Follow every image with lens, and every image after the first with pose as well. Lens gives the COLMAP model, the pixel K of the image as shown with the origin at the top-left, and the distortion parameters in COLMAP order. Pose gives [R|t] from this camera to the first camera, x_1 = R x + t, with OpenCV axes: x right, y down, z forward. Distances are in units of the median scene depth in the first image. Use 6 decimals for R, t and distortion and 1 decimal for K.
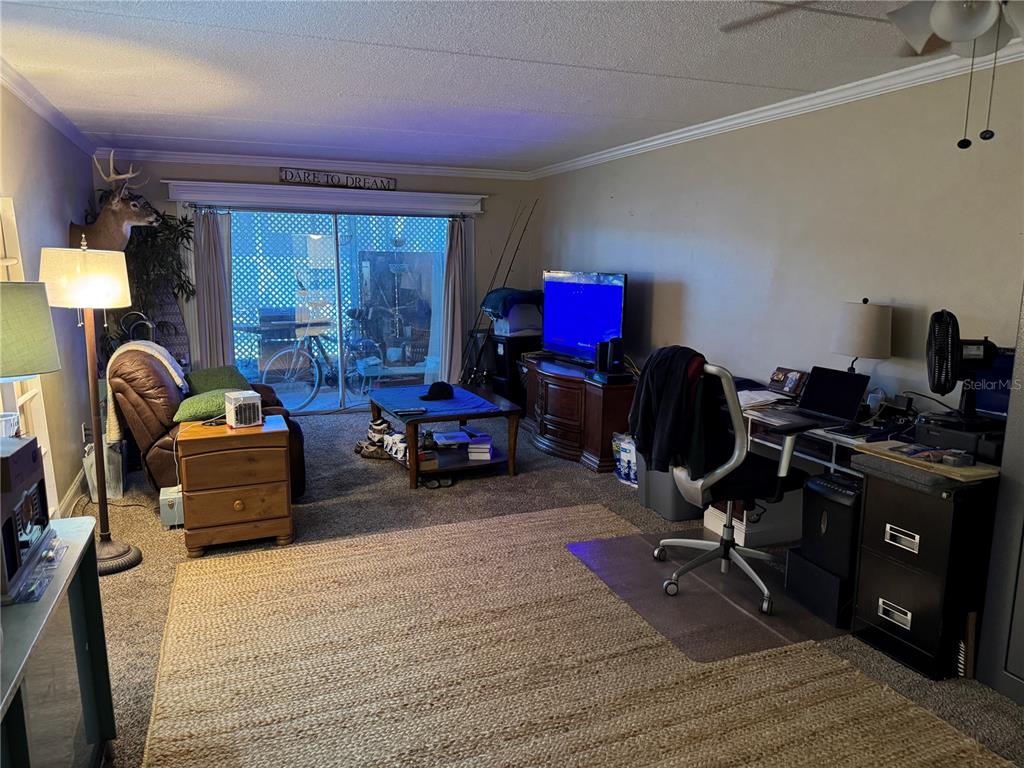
lens RADIAL K [[714.3, 0, 507.4], [0, 714.3, 381.9], [0, 0, 1]] dist [0.142313, -0.271687]
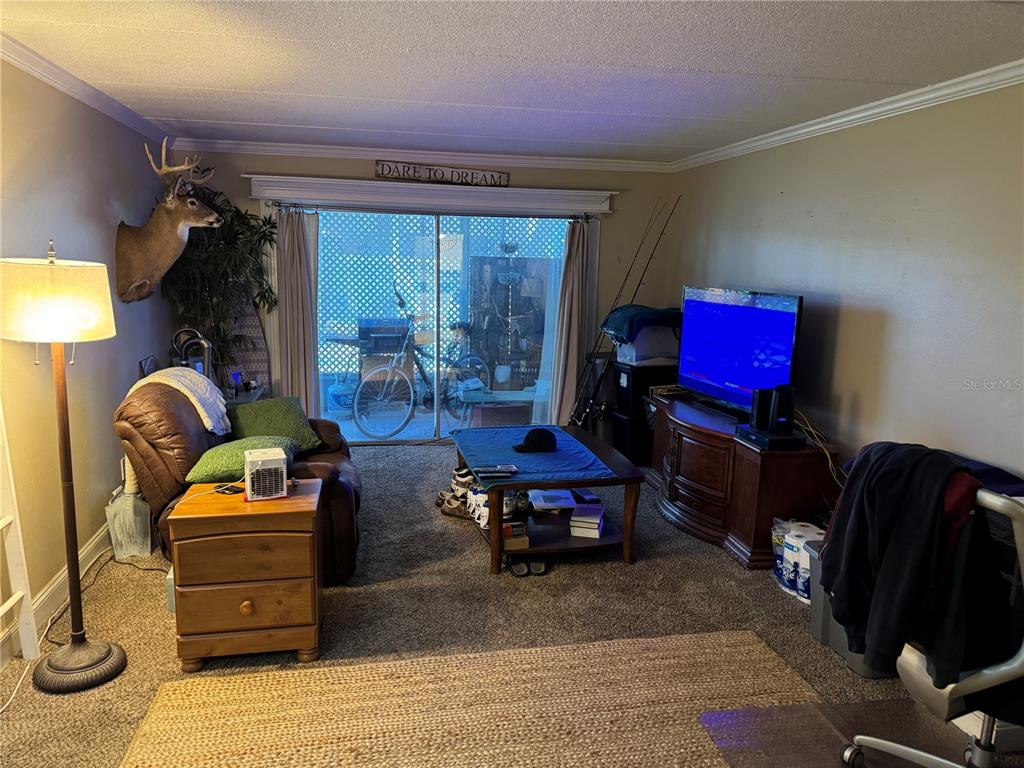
lens RADIAL K [[714.3, 0, 507.4], [0, 714.3, 381.9], [0, 0, 1]] dist [0.142313, -0.271687]
pose [[0.982527, 0.046806, -0.180137, 0.010580], [-0.046669, 0.998898, 0.005003, -0.058596], [0.180173, 0.003491, 0.983629, 0.245217]]
